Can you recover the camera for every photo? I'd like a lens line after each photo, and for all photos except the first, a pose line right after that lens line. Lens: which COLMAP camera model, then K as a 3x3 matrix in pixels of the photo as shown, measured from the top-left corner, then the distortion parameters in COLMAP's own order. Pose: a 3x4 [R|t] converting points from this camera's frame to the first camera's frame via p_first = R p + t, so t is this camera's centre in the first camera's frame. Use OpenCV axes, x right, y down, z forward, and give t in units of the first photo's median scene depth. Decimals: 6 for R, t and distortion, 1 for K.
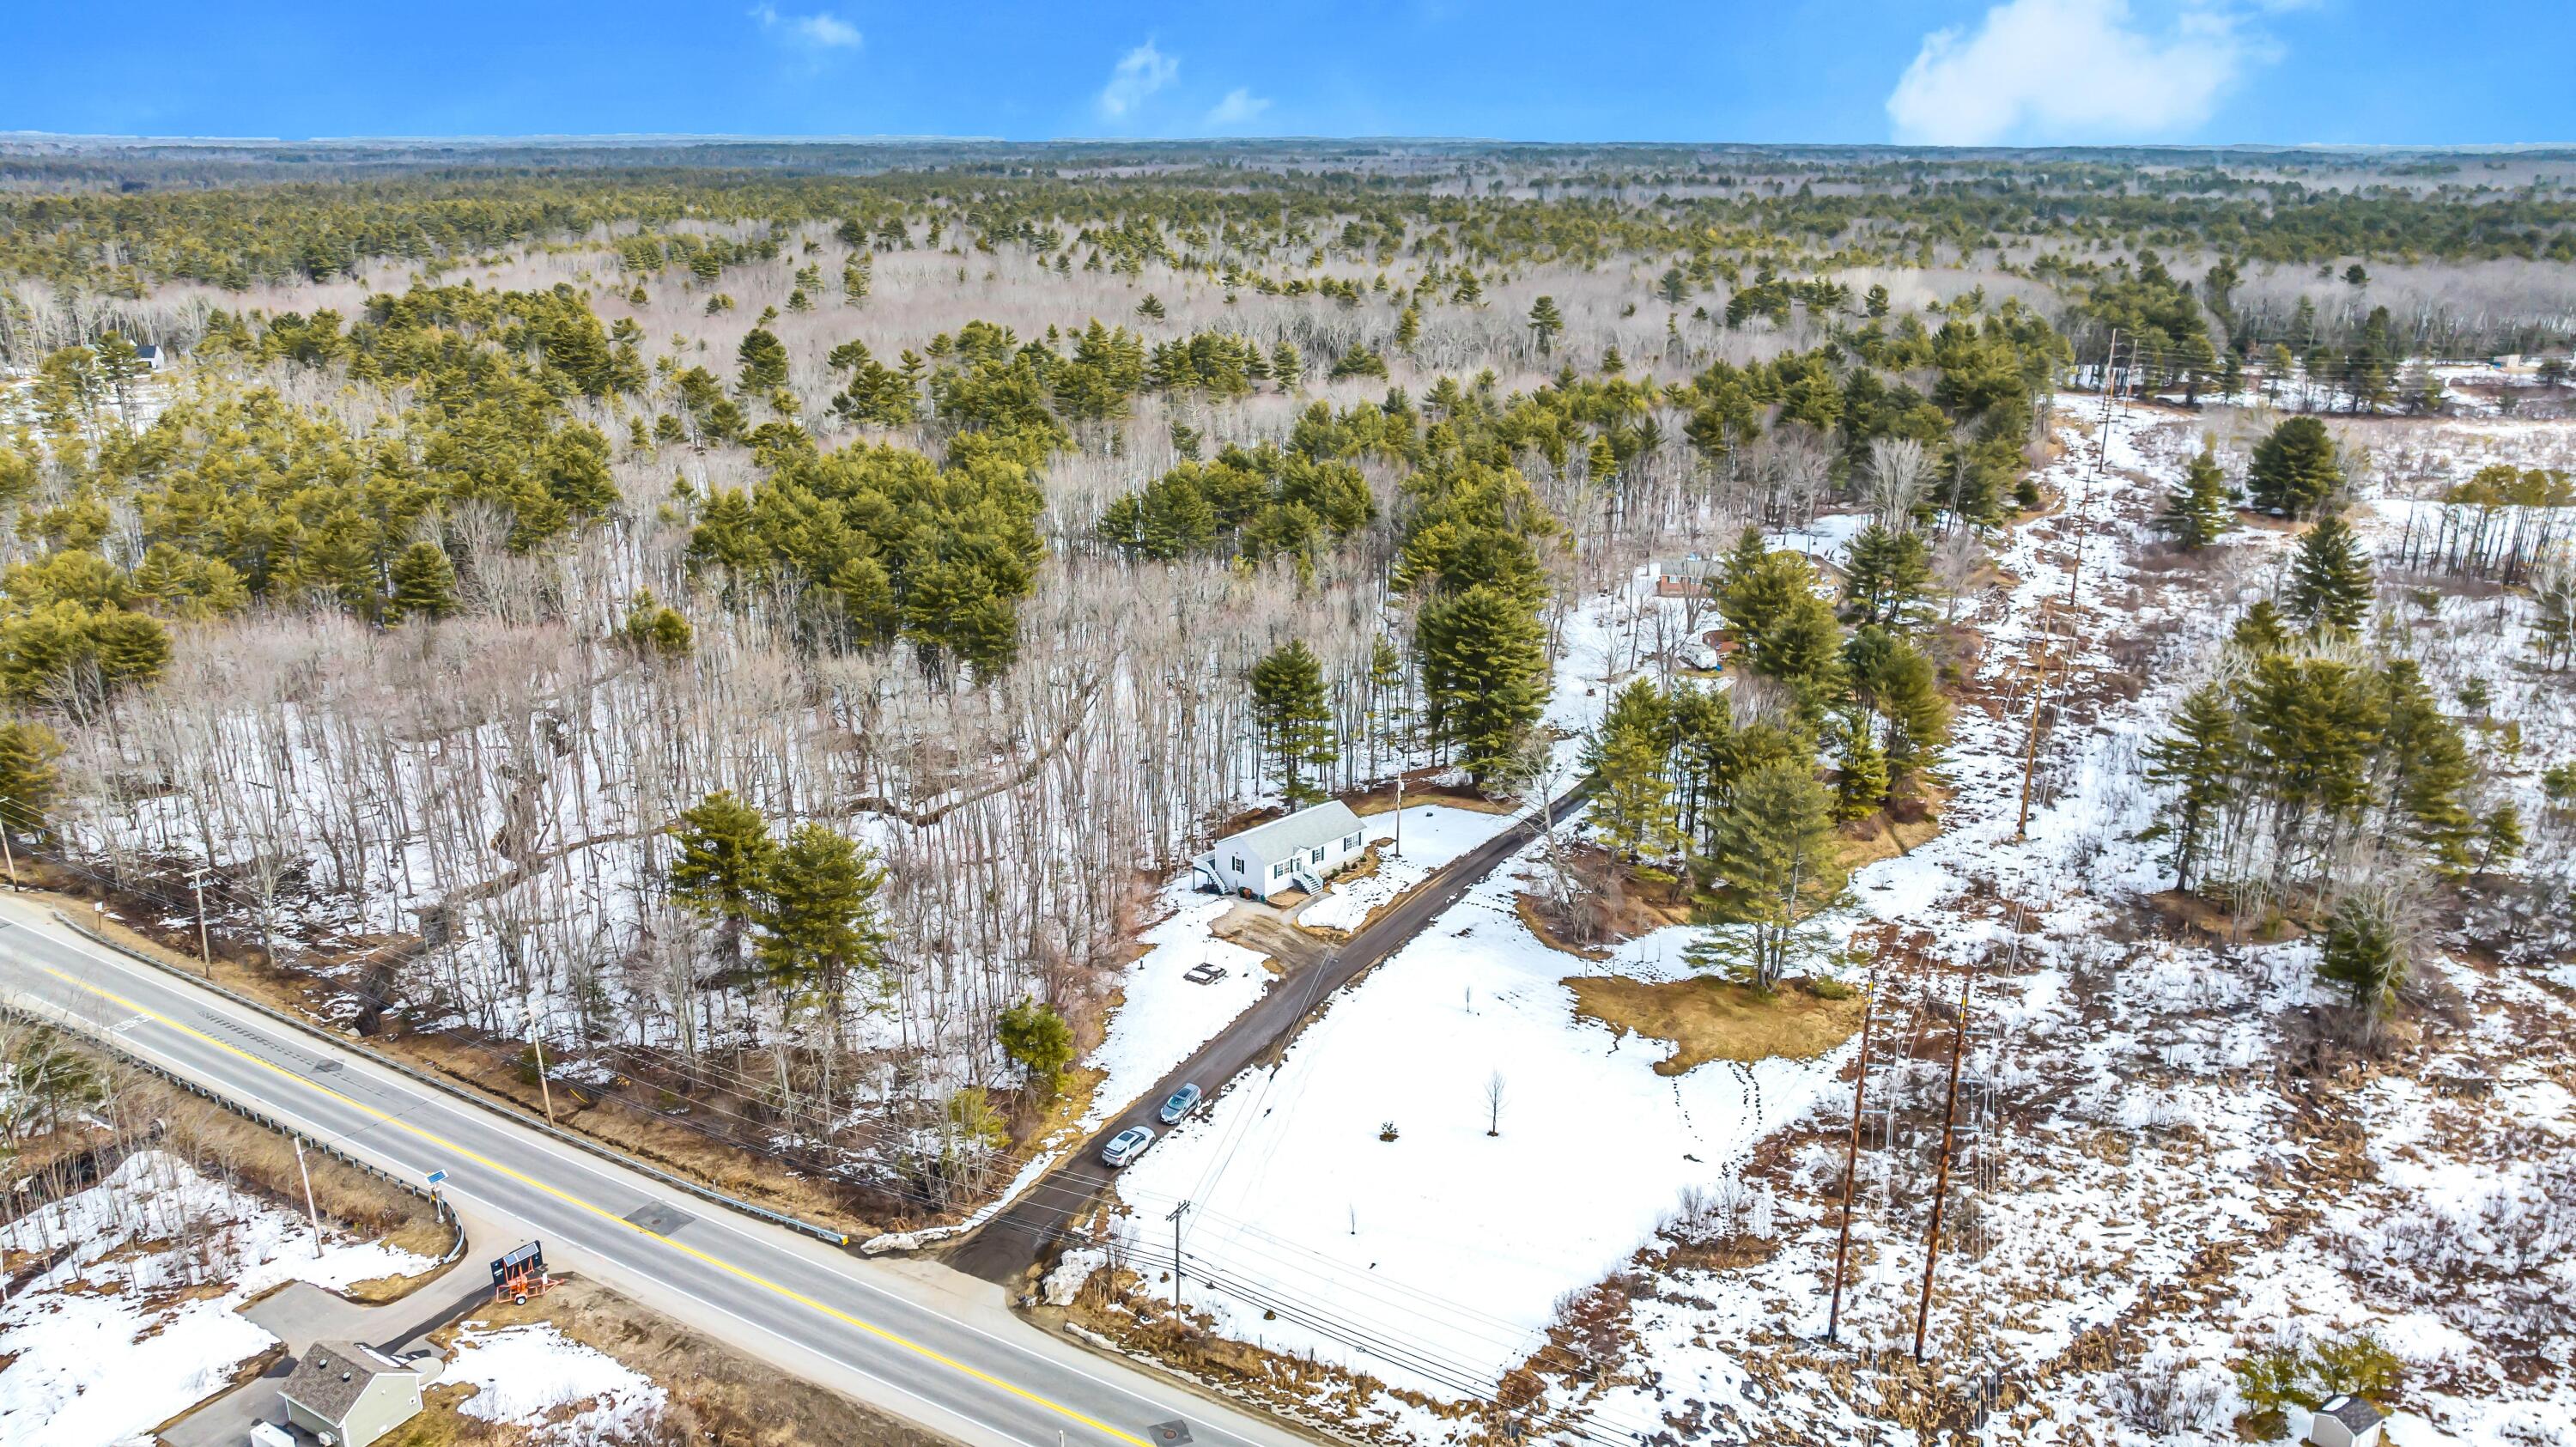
lens RADIAL K [[1806.0, 0, 1289.7], [0, 1806.0, 715.4], [0, 0, 1]] dist [-0.023413, 0.008511]
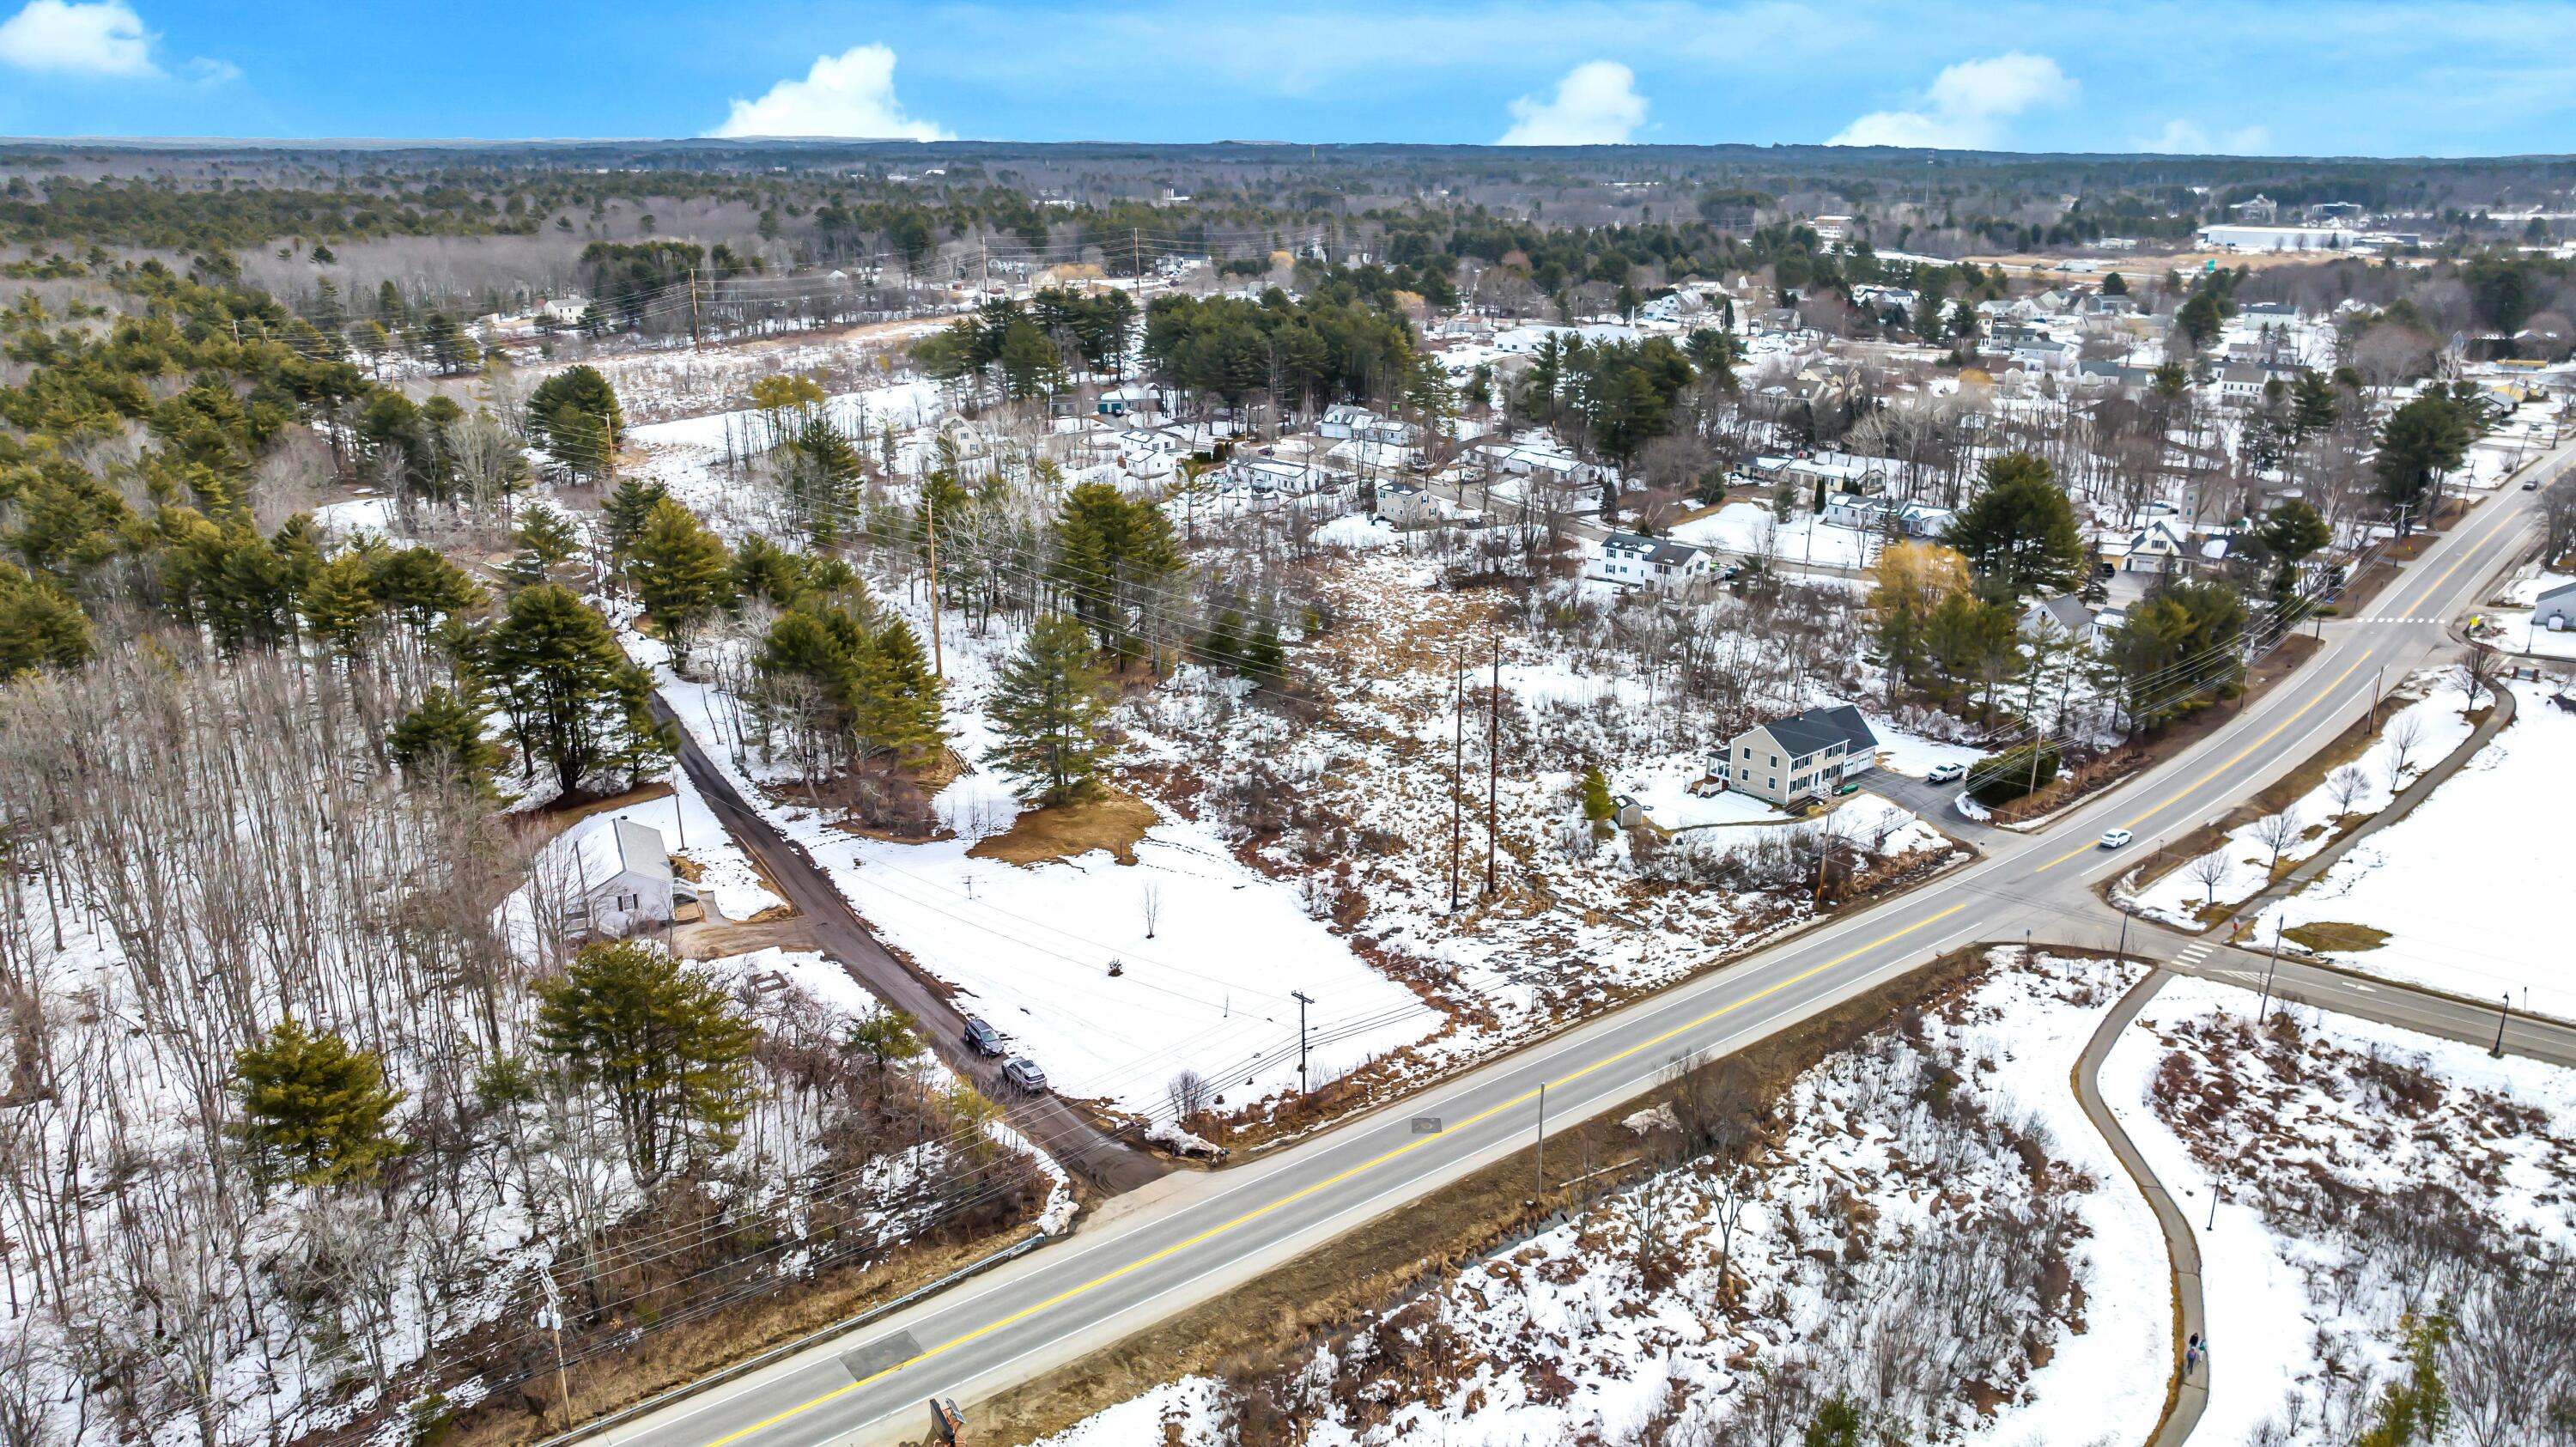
lens RADIAL K [[1806.0, 0, 1290.9], [0, 1806.0, 728.6], [0, 0, 1]] dist [-0.023413, 0.008511]
pose [[0.372377, -0.290829, 0.881336, -0.747727], [0.281924, 0.940205, 0.191138, -0.087144], [-0.884225, 0.177295, 0.432102, 0.318555]]
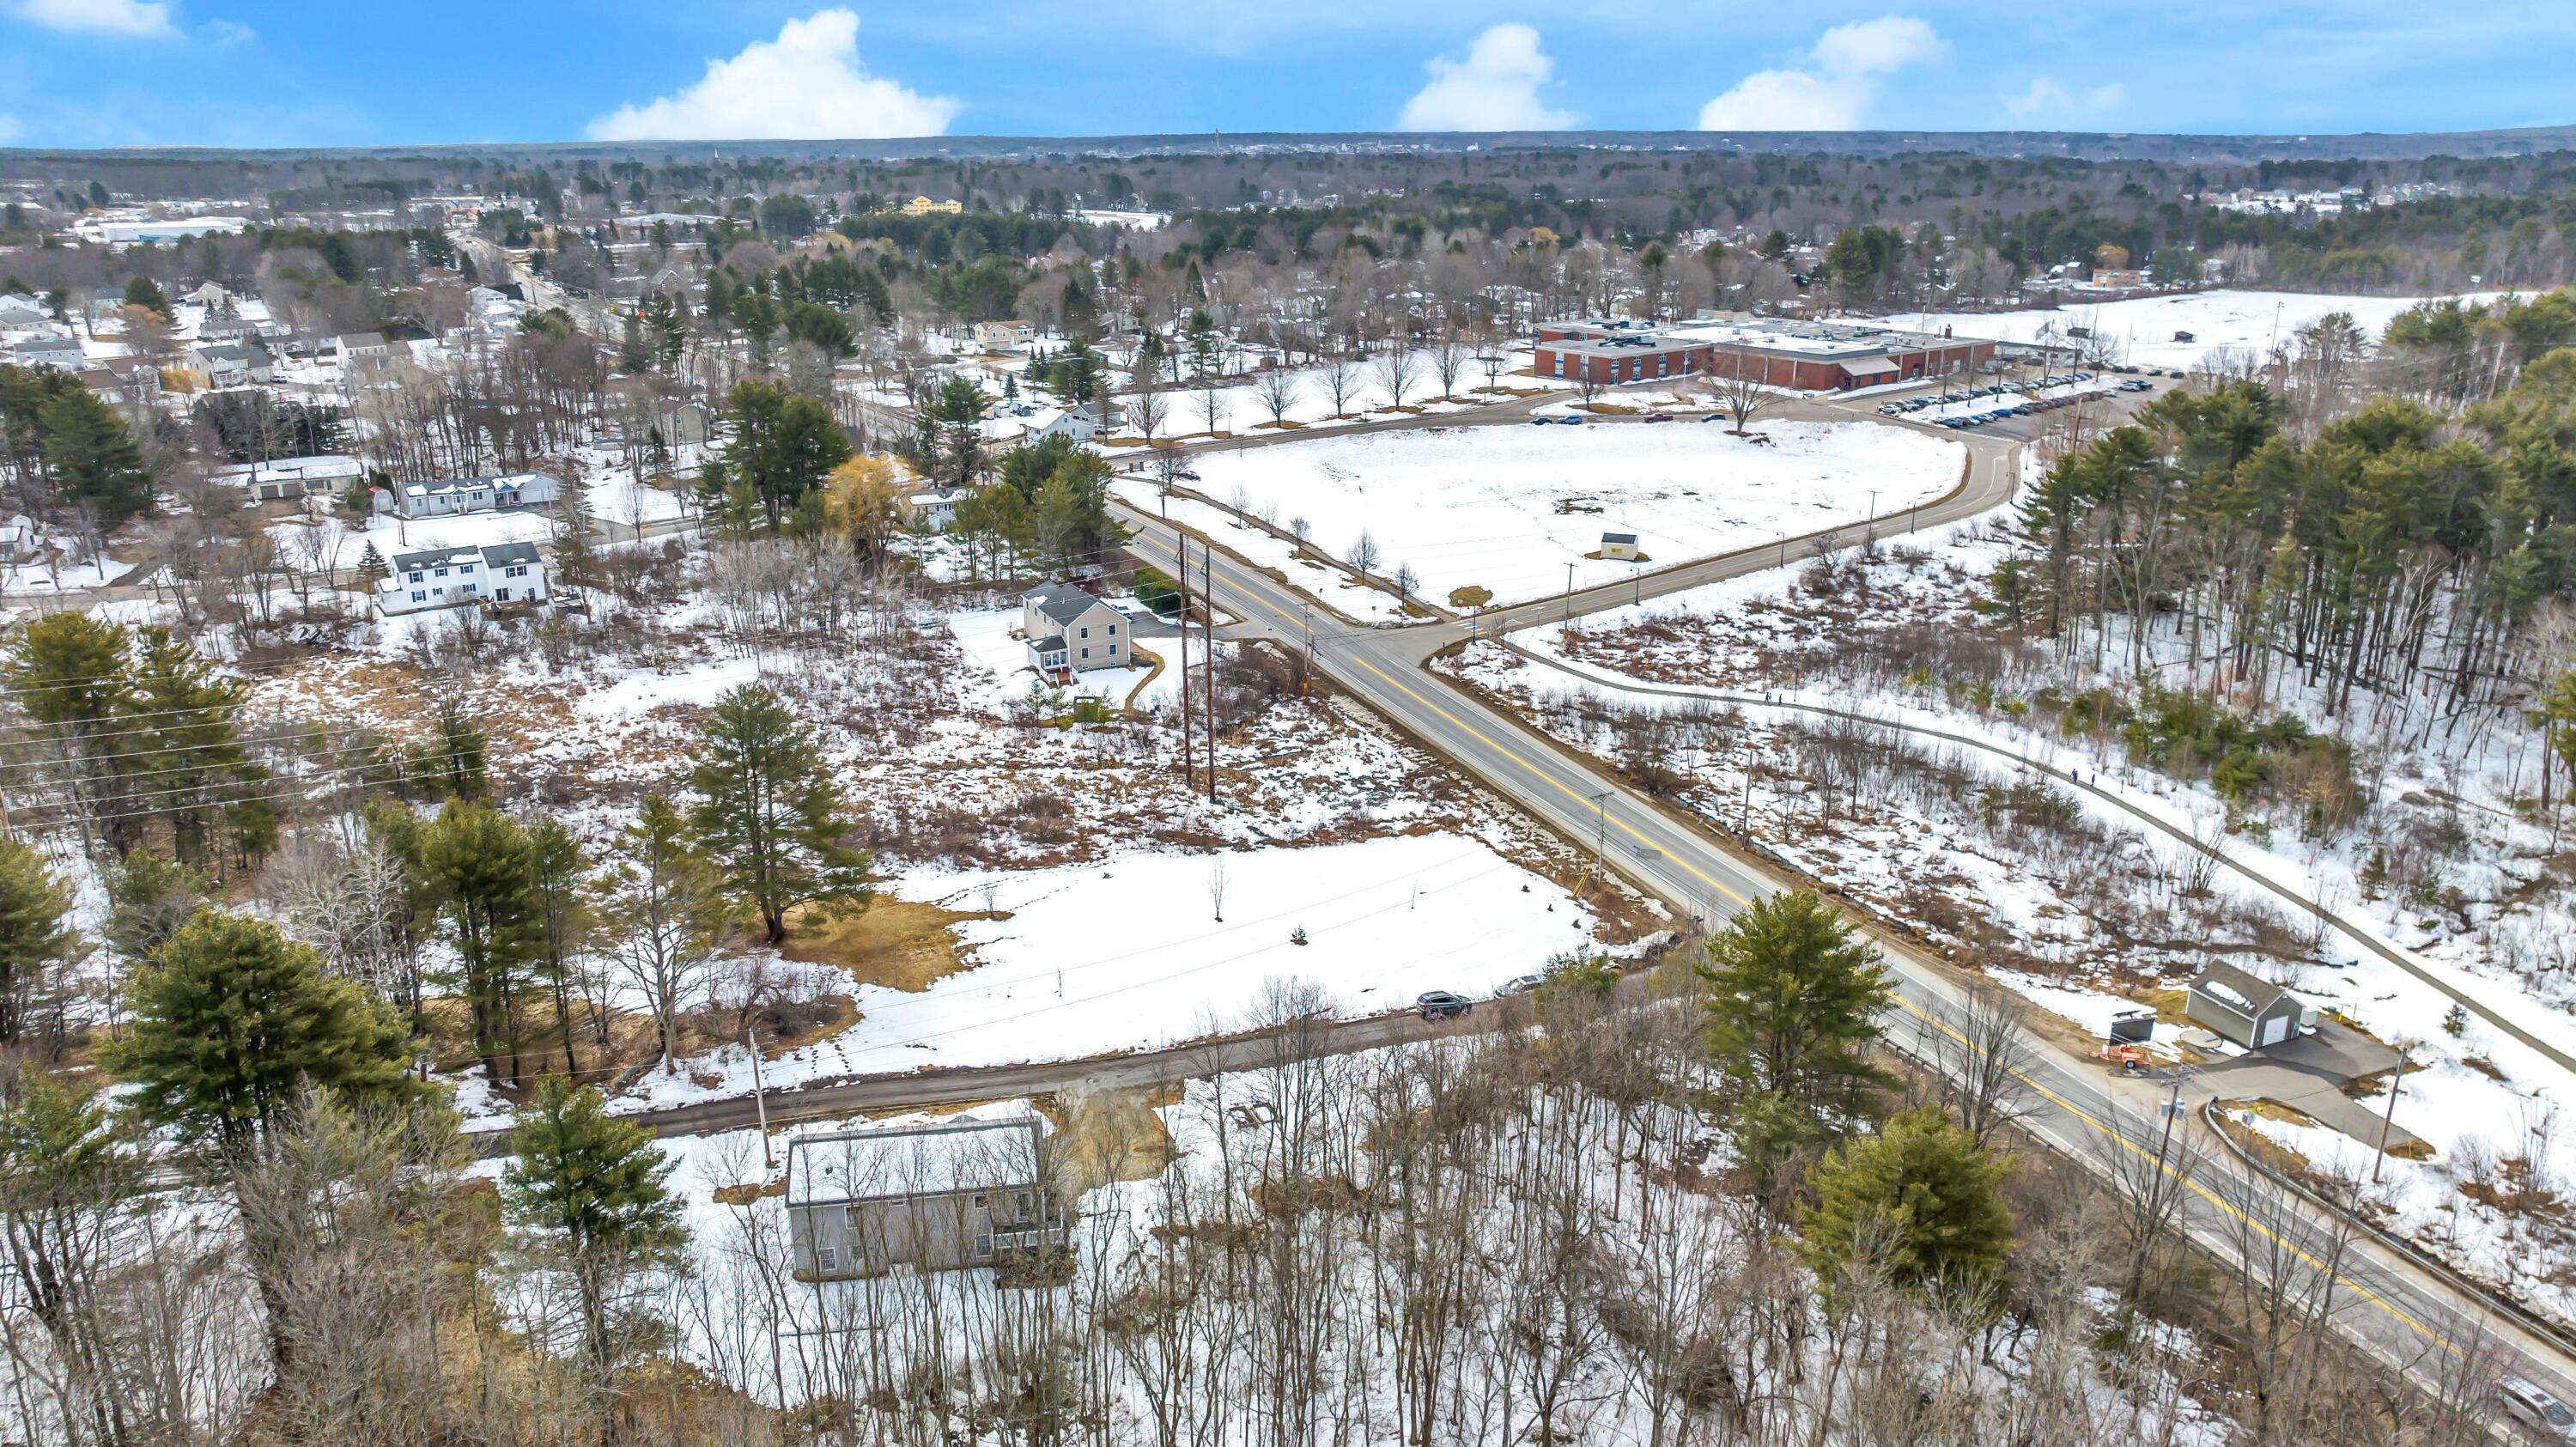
lens RADIAL K [[1806.0, 0, 1285.2], [0, 1806.0, 722.6], [0, 0, 1]] dist [-0.023413, 0.008511]
pose [[-0.801350, -0.184674, 0.568976, -0.441998], [0.184562, 0.828423, 0.528821, -0.371142], [-0.569013, 0.528782, -0.629773, 1.368909]]
